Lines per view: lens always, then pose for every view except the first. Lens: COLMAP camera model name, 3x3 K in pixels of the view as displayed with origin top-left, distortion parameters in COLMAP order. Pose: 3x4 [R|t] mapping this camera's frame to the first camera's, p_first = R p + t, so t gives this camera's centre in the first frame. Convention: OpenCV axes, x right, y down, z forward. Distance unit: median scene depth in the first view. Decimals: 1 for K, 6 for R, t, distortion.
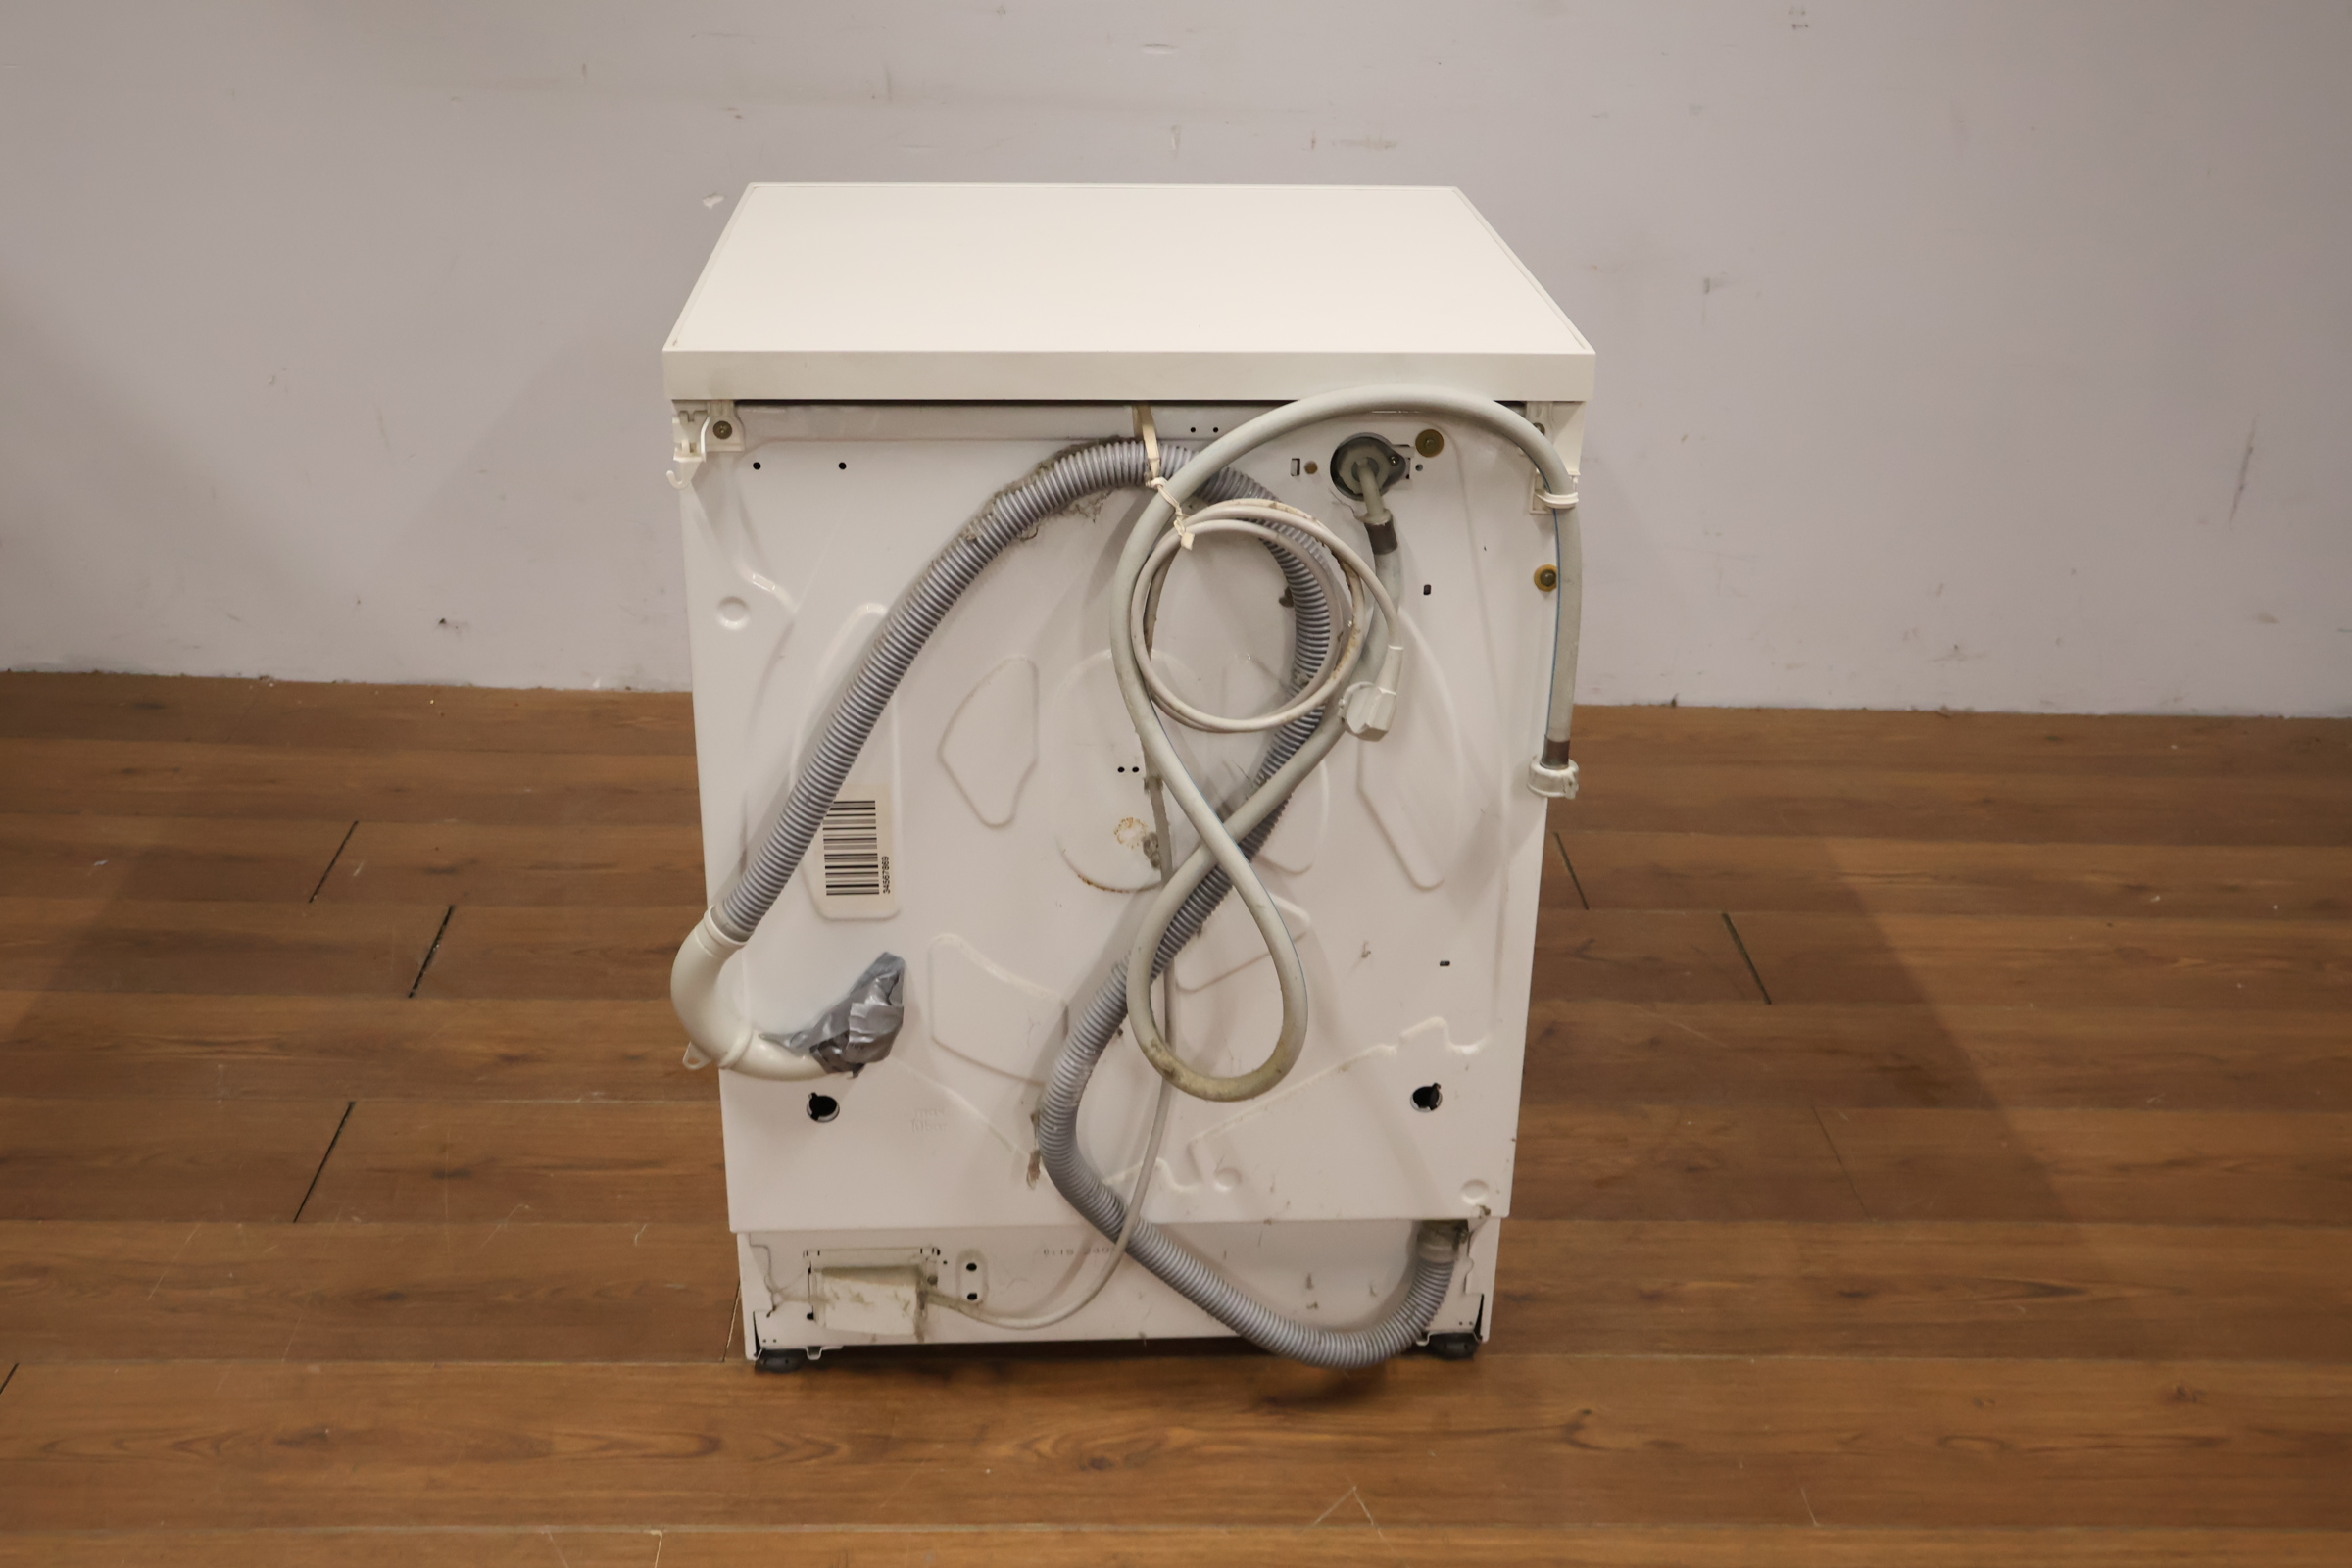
lens RADIAL K [[2417.2, 0, 1177.6], [0, 2417.2, 786.2], [0, 0, 1]] dist [0.010314, 0.000000]
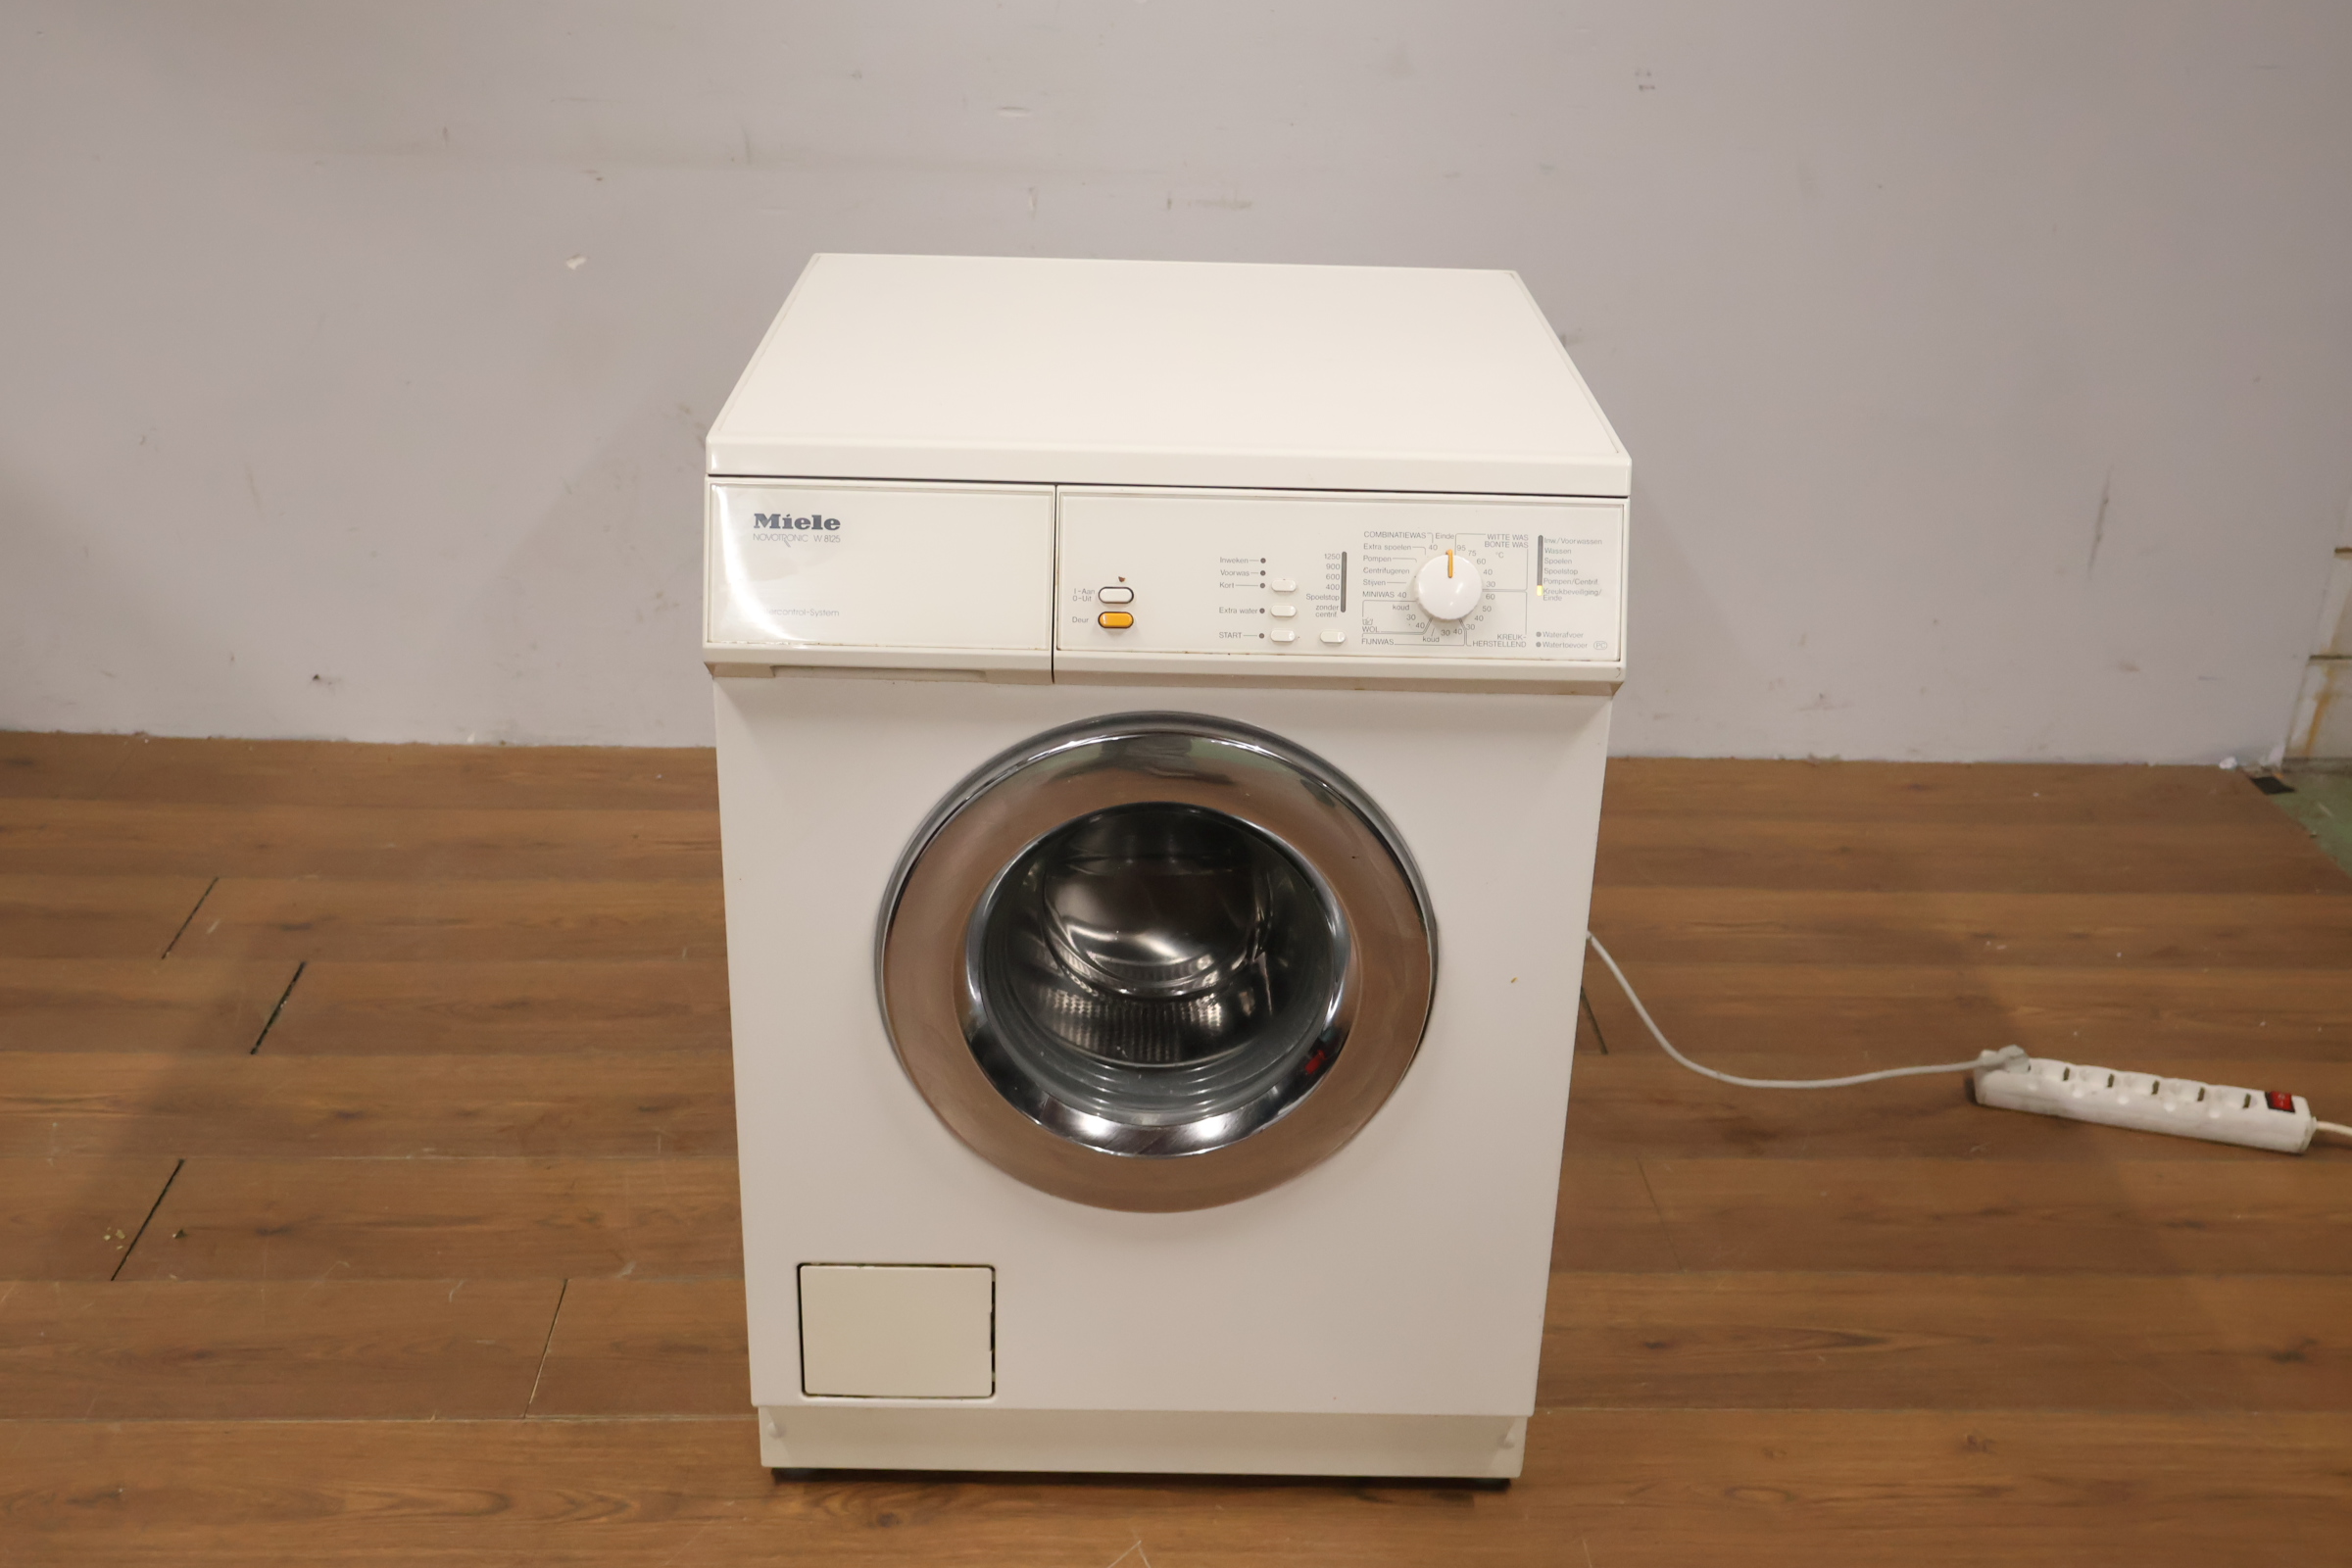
lens RADIAL K [[2417.2, 0, 1175.7], [0, 2417.2, 785.6], [0, 0, 1]] dist [0.010314, 0.000000]
pose [[0.999990, -0.004112, 0.001632, 0.081587], [0.004137, 0.999864, -0.015957, -0.008477], [-0.001566, 0.015963, 0.999871, -0.012567]]
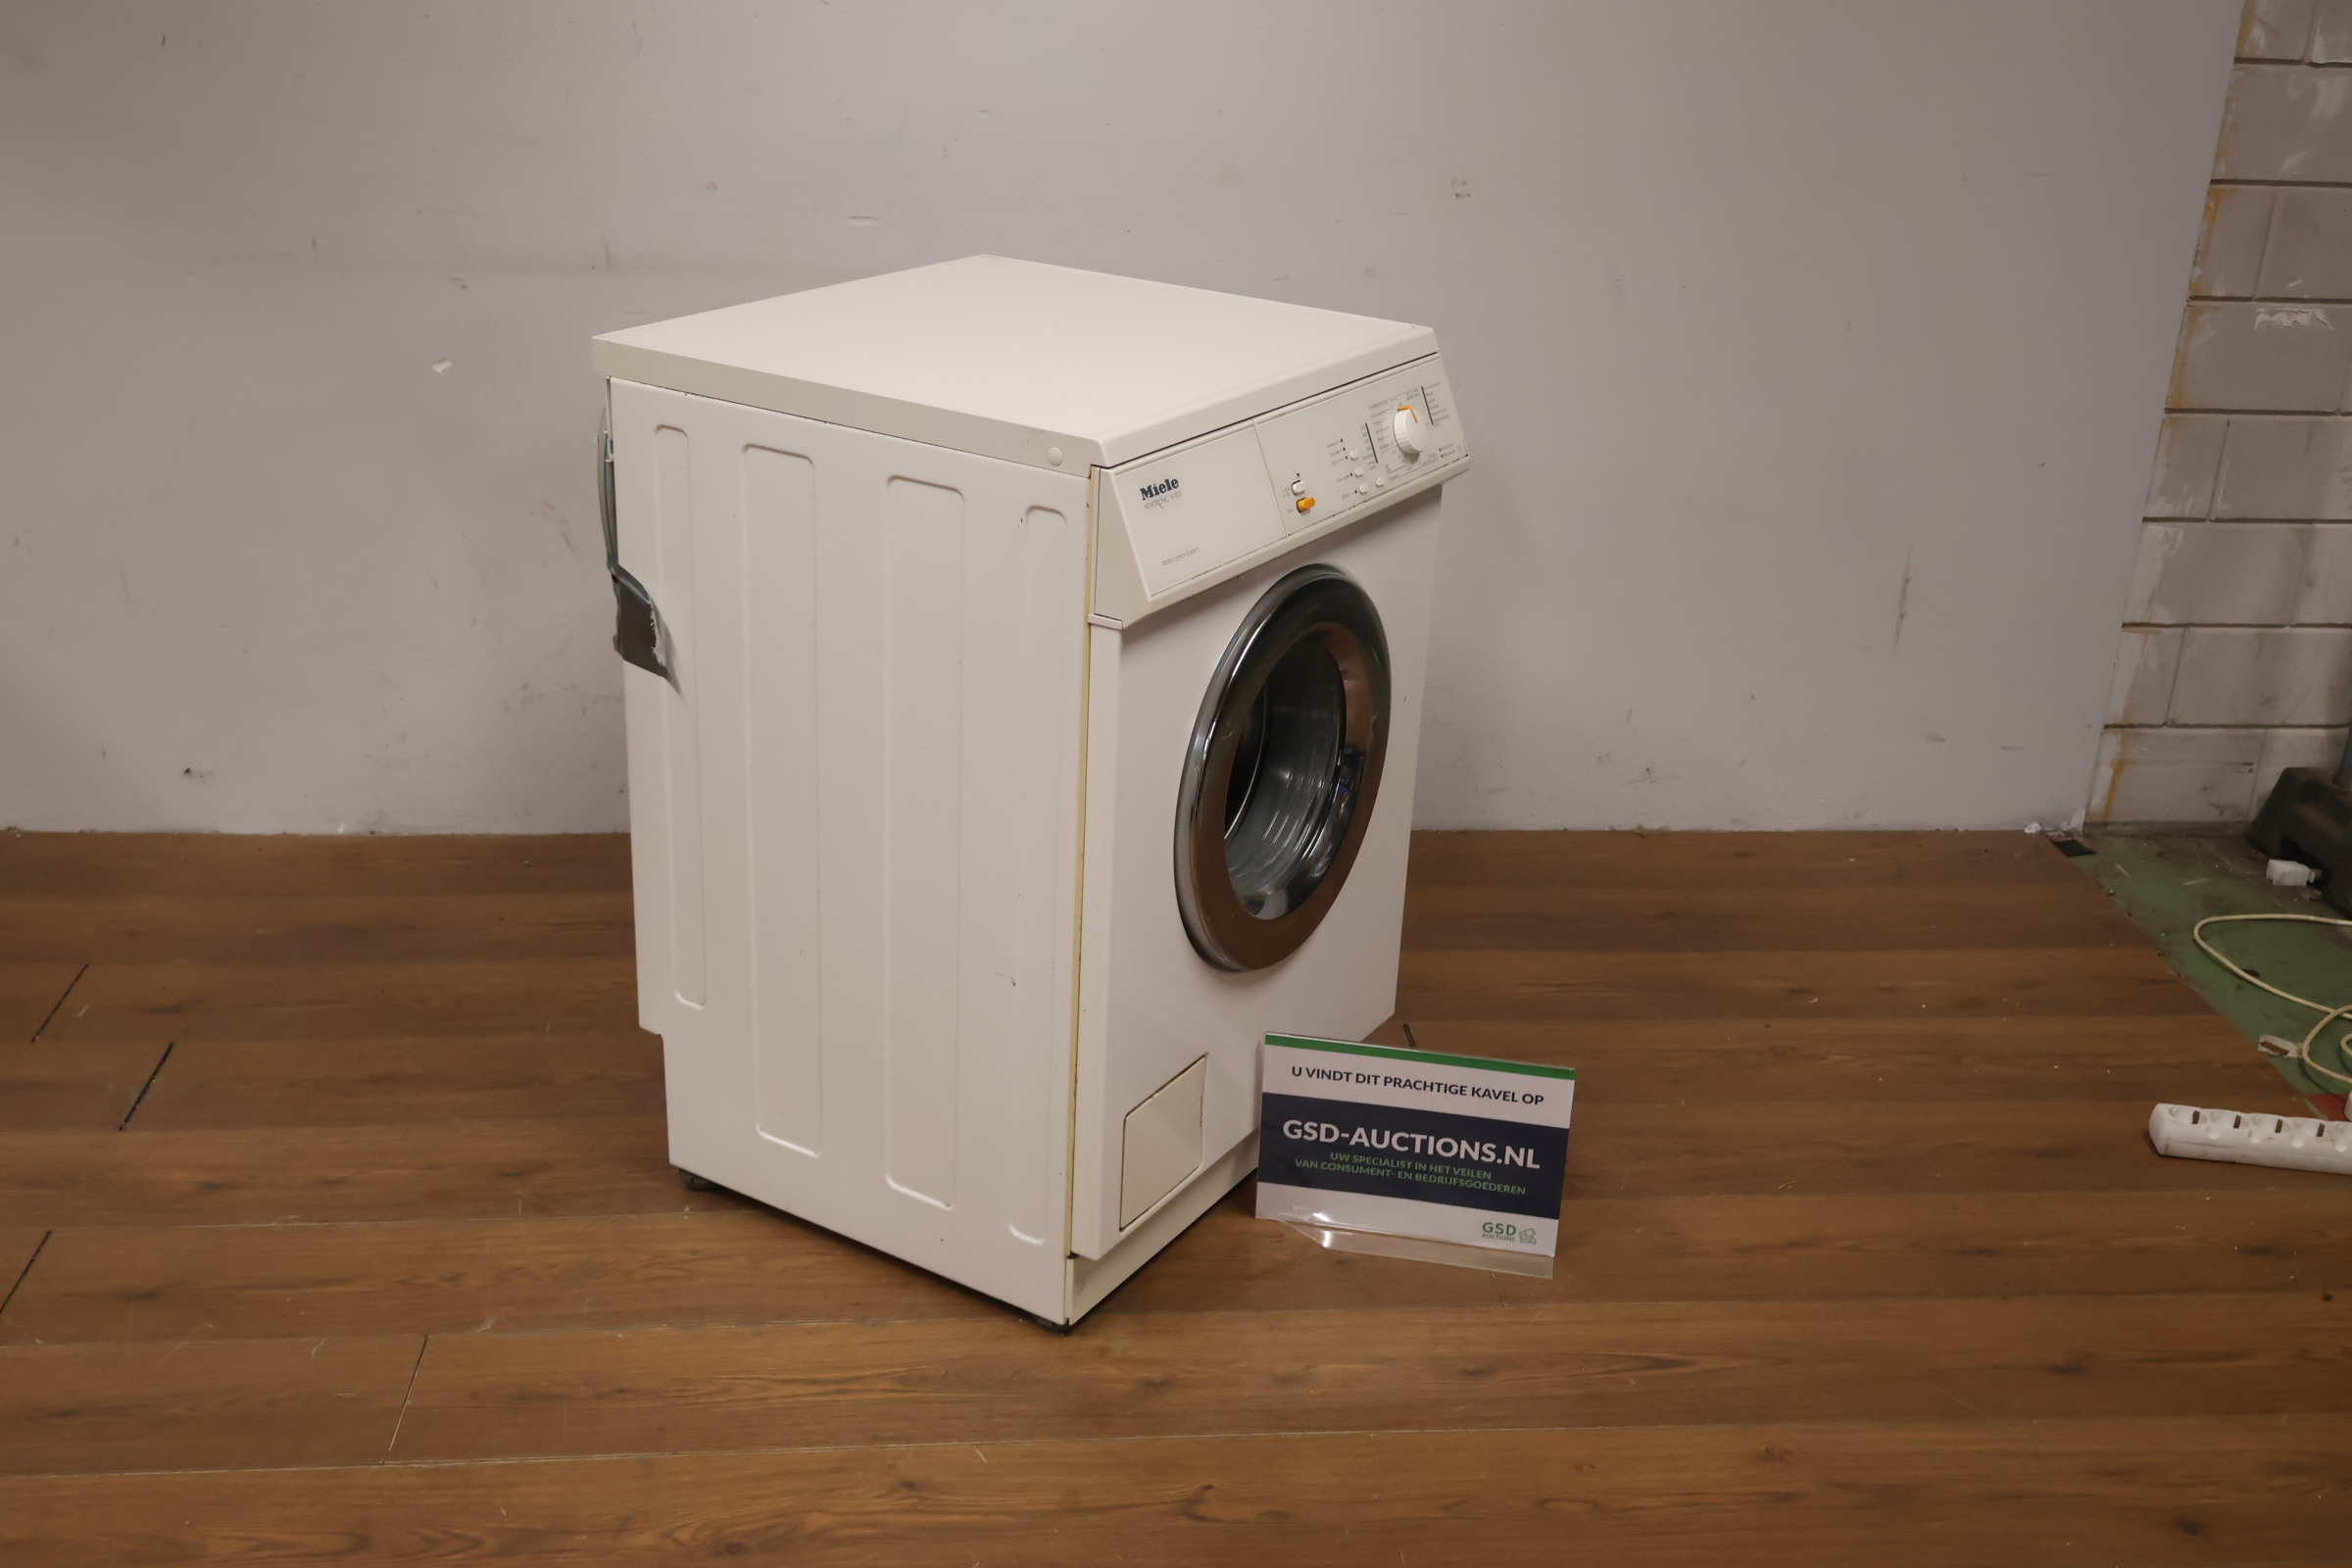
lens RADIAL K [[2417.2, 0, 1168.5], [0, 2417.2, 783.3], [0, 0, 1]] dist [0.010314, 0.000000]
pose [[0.998935, -0.018277, 0.042370, 0.109231], [0.020942, 0.997773, -0.063329, 0.017679], [-0.041119, 0.064149, 0.997093, -0.071608]]
